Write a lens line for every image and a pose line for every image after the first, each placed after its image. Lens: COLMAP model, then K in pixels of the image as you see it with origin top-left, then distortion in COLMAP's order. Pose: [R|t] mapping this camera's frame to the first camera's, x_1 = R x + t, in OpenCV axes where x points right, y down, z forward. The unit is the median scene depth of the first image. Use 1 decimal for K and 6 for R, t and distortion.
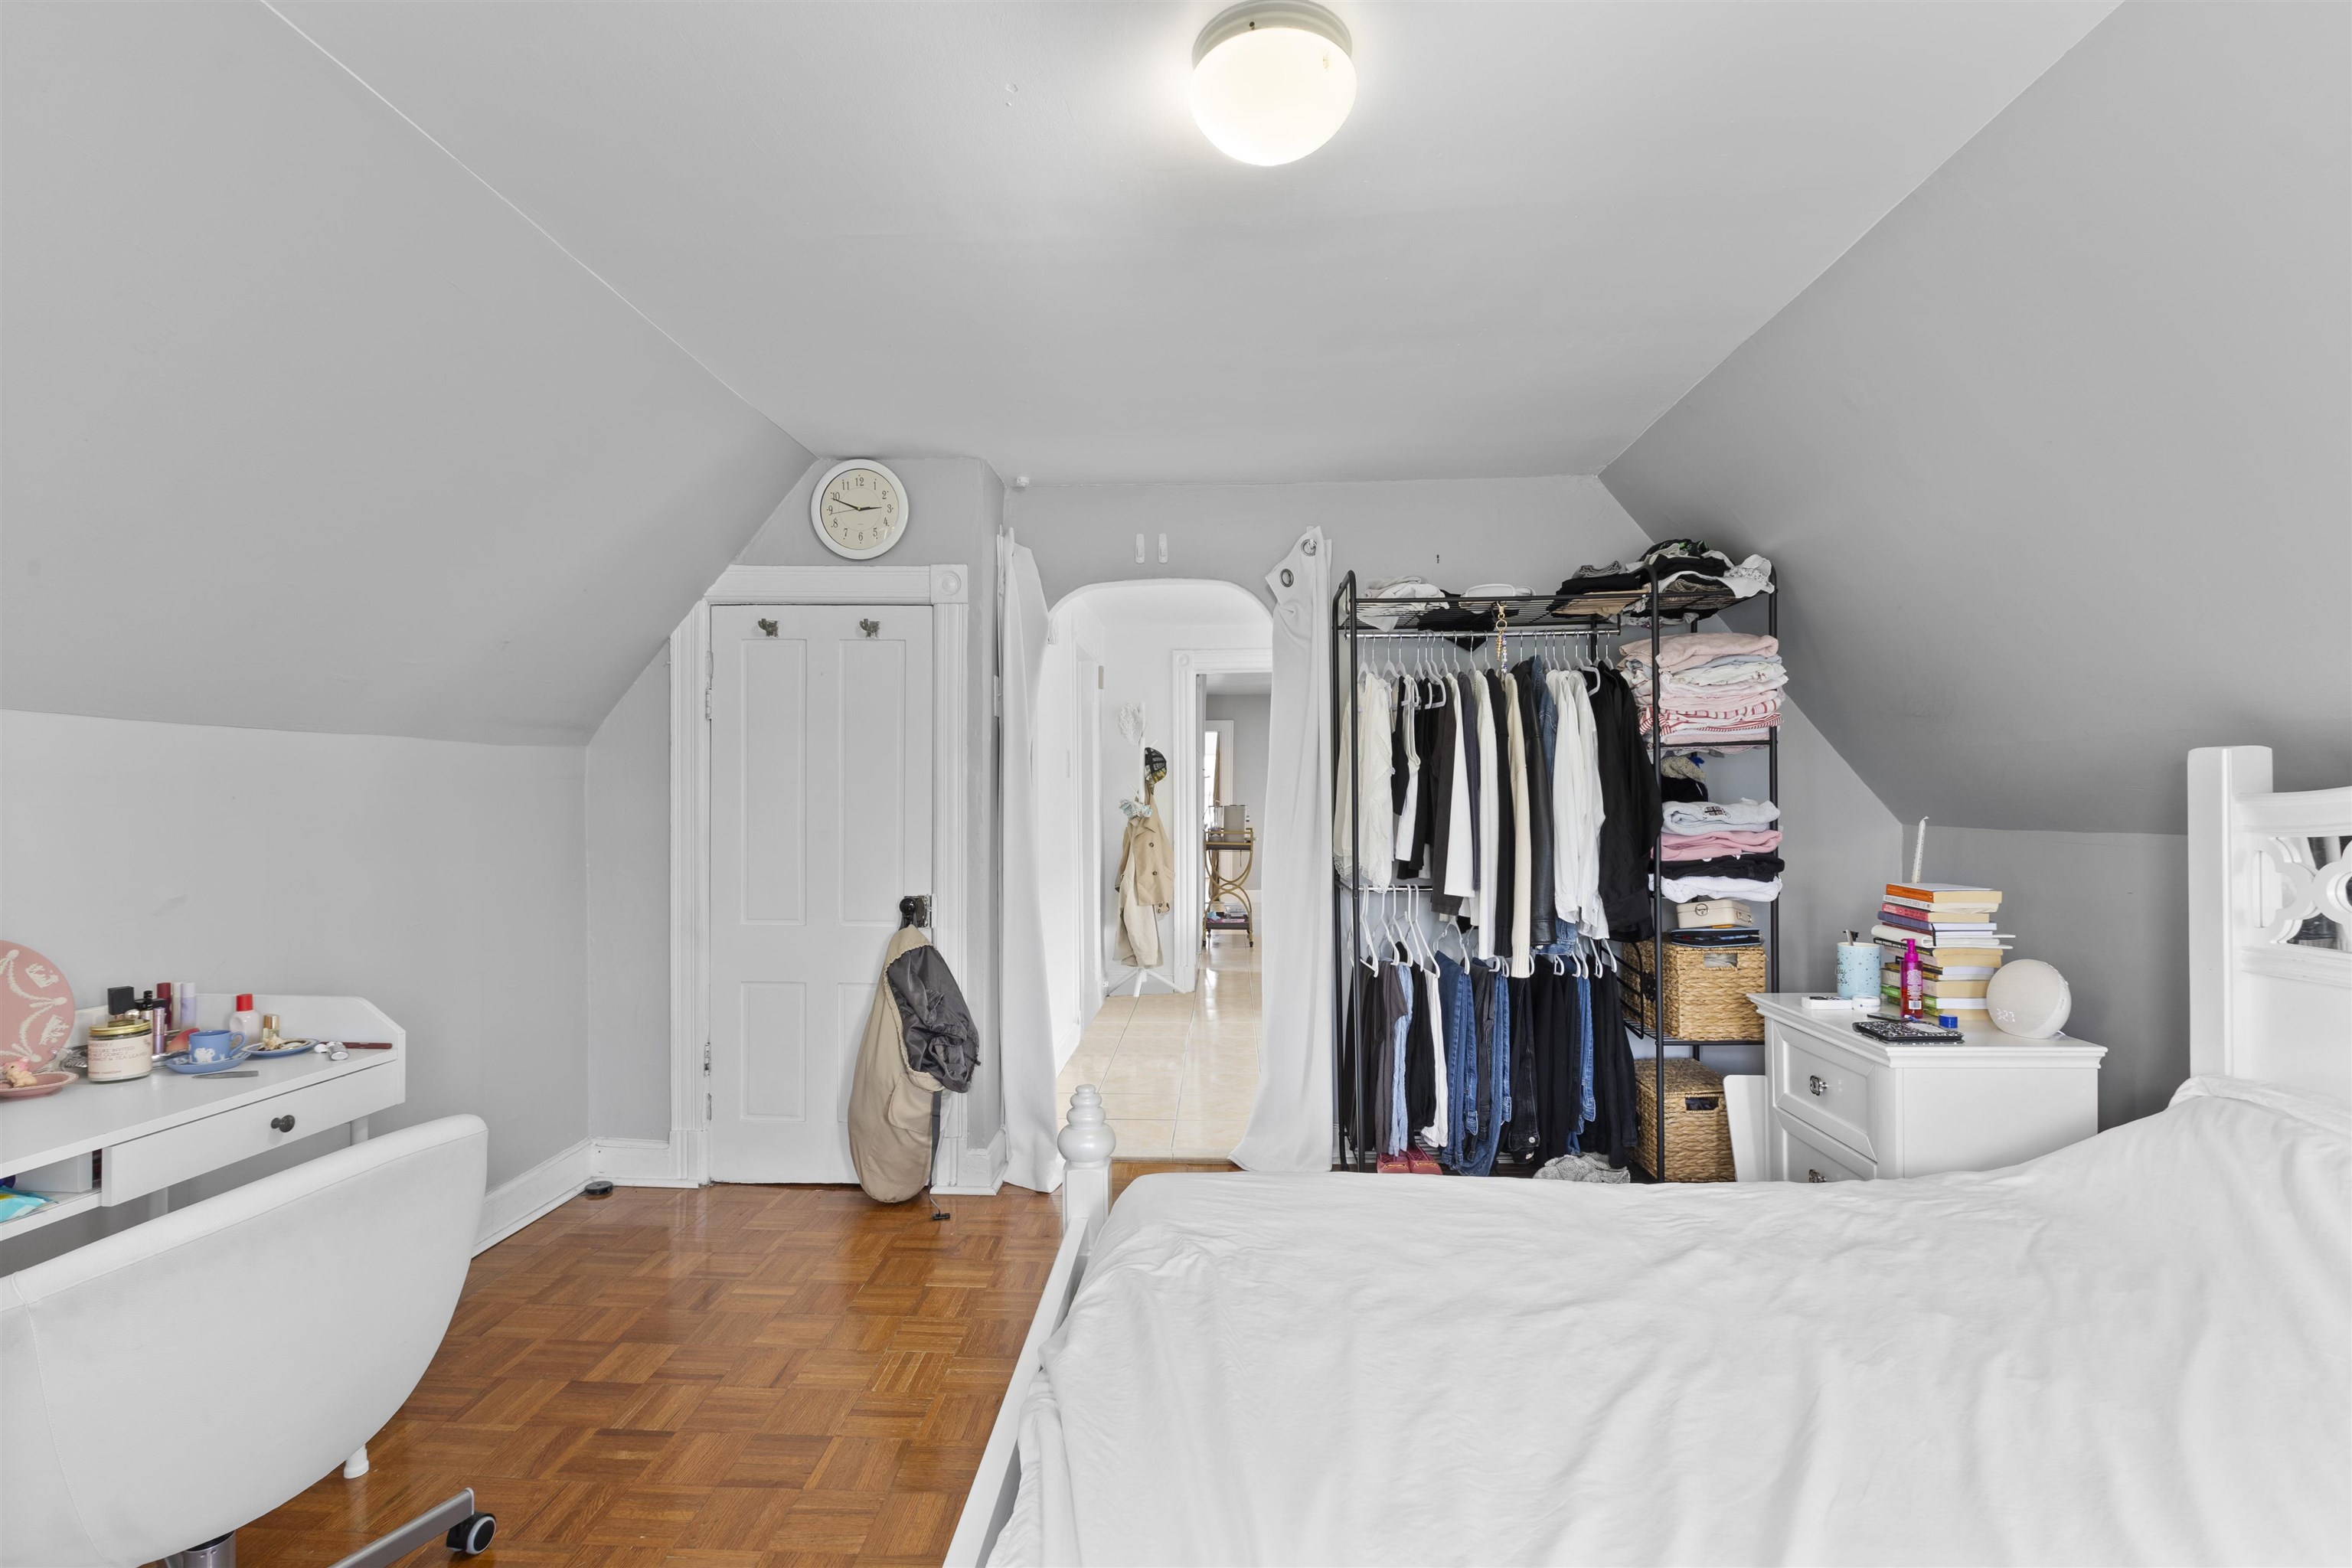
lens RADIAL K [[1038.2, 0, 1192.5], [0, 1038.2, 811.1], [0, 0, 1]] dist [0.000649, 0.000062]
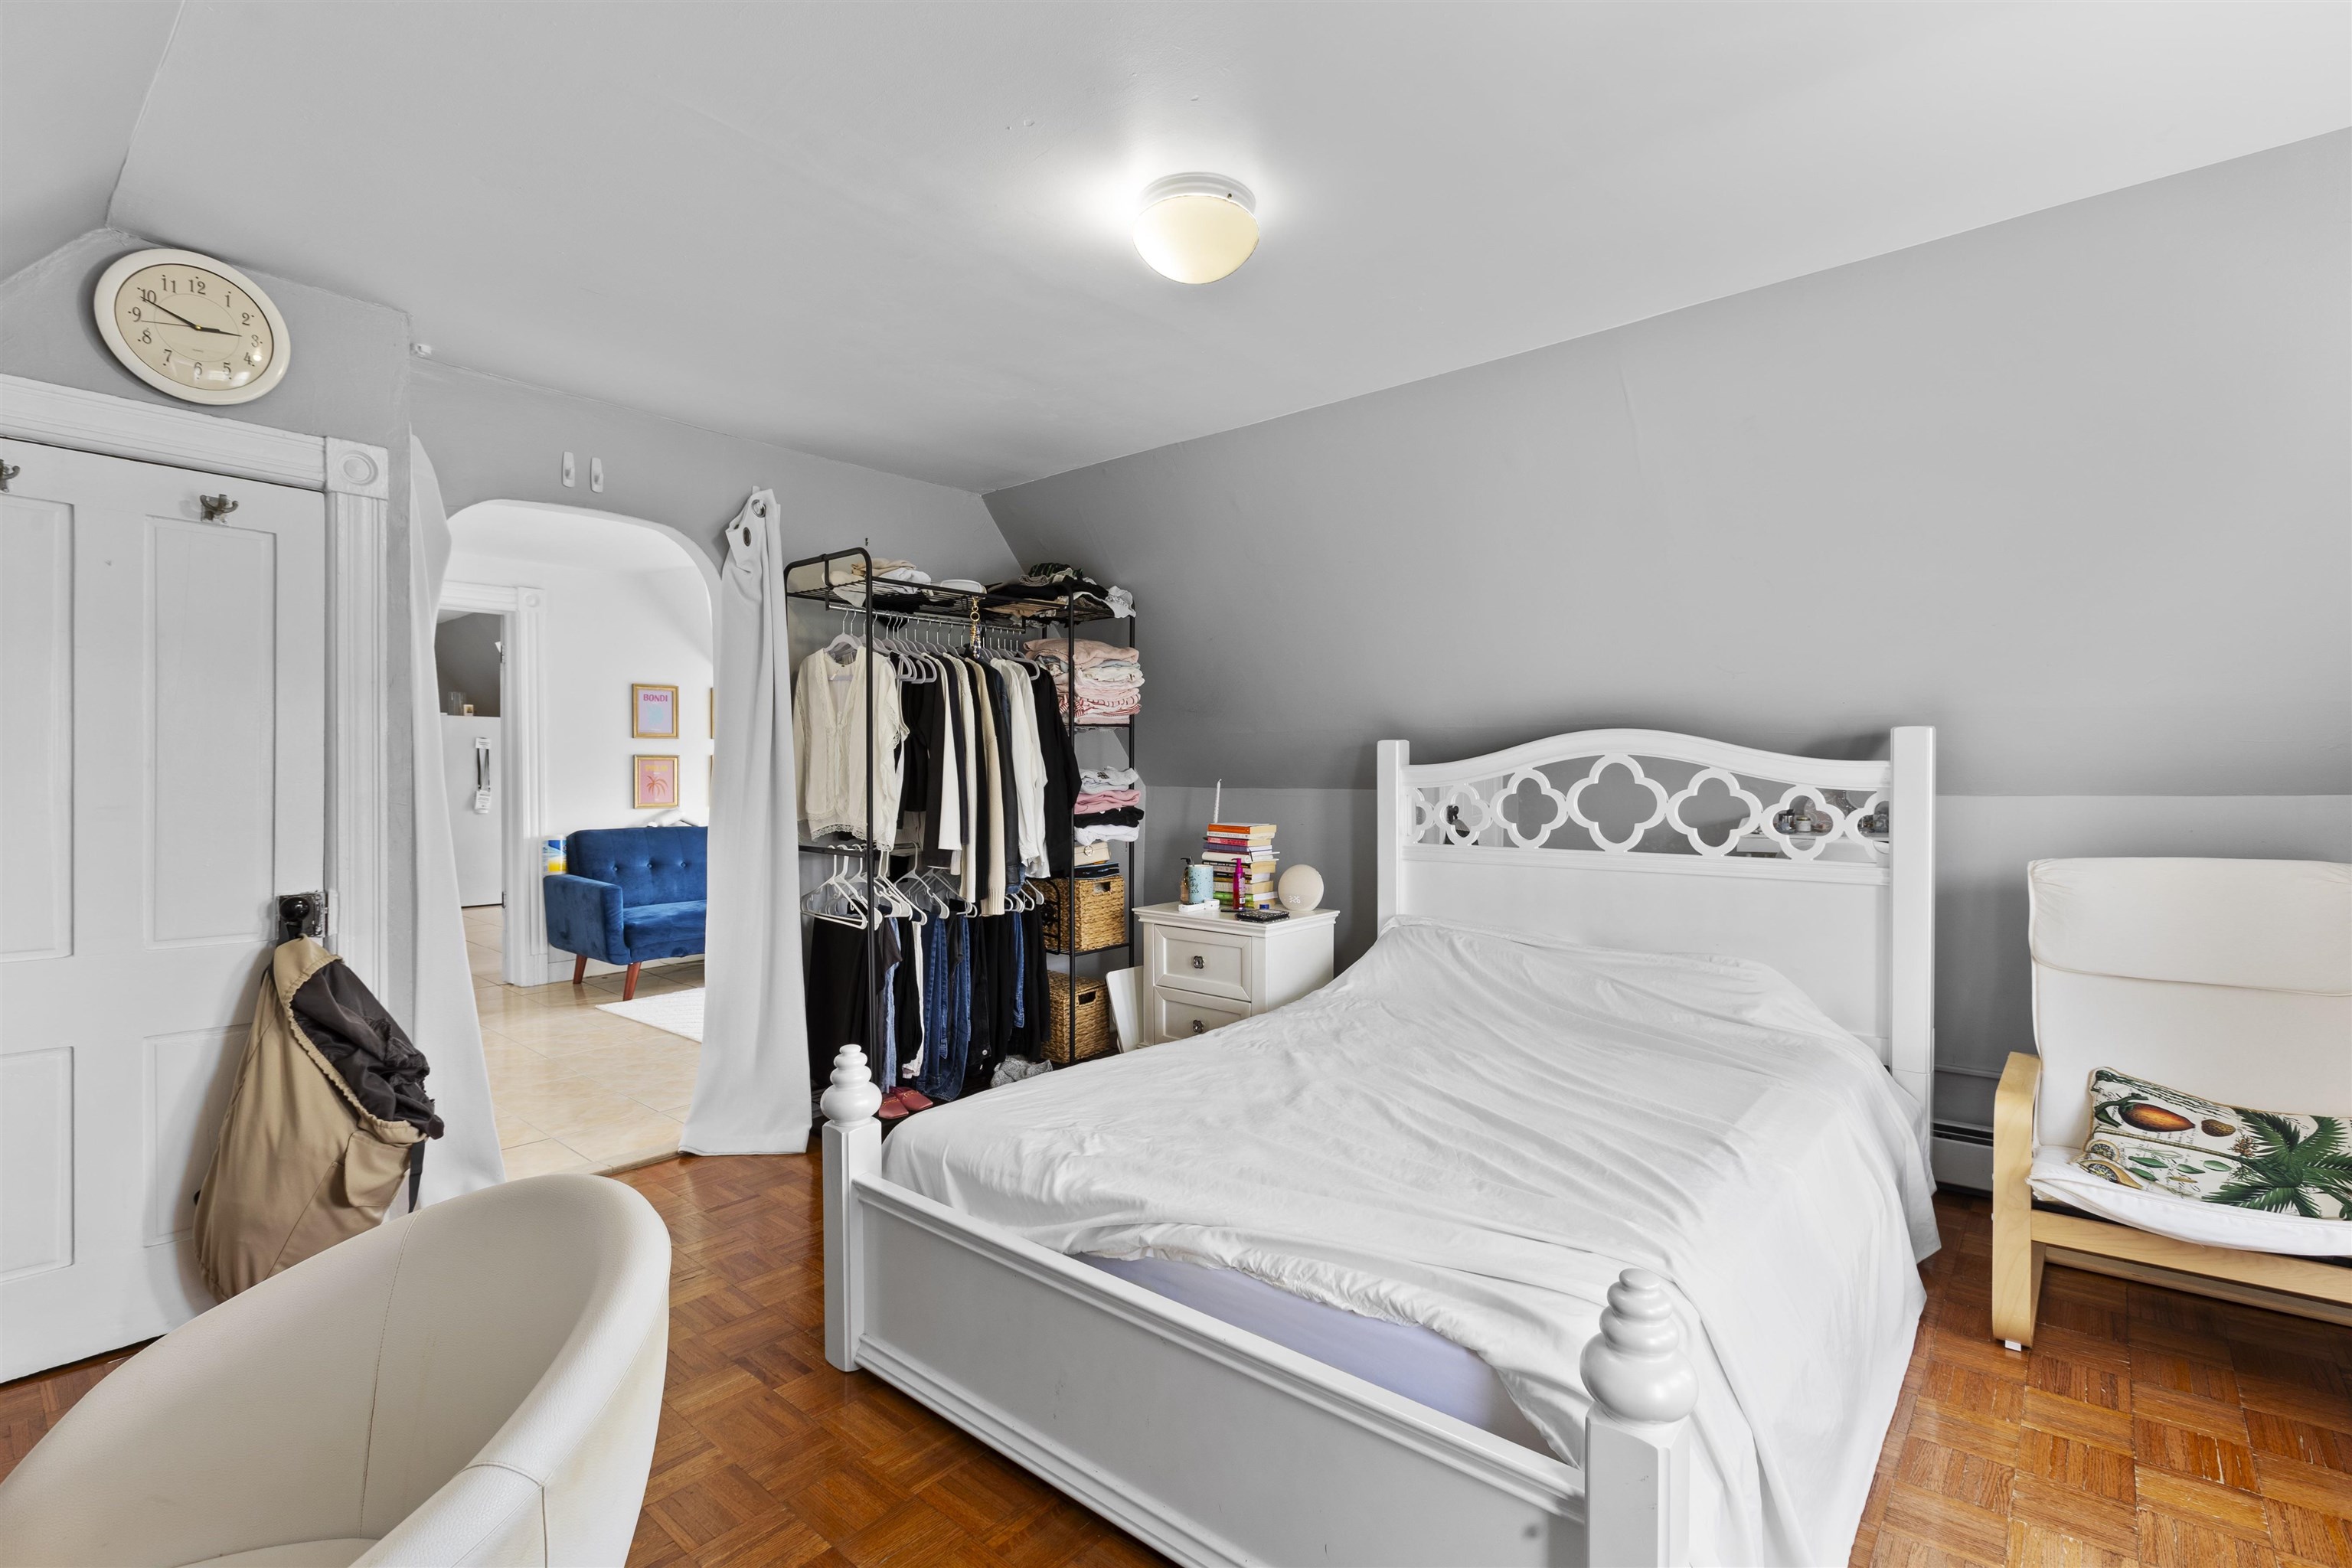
lens RADIAL K [[1050.1, 0, 1171.0], [0, 1050.1, 793.0], [0, 0, 1]] dist [0.000677, 0.000023]
pose [[0.631012, -0.011970, 0.775681, -0.488510], [0.003579, 0.999915, 0.012518, 0.005503], [-0.775765, -0.005123, 0.631001, 0.082657]]
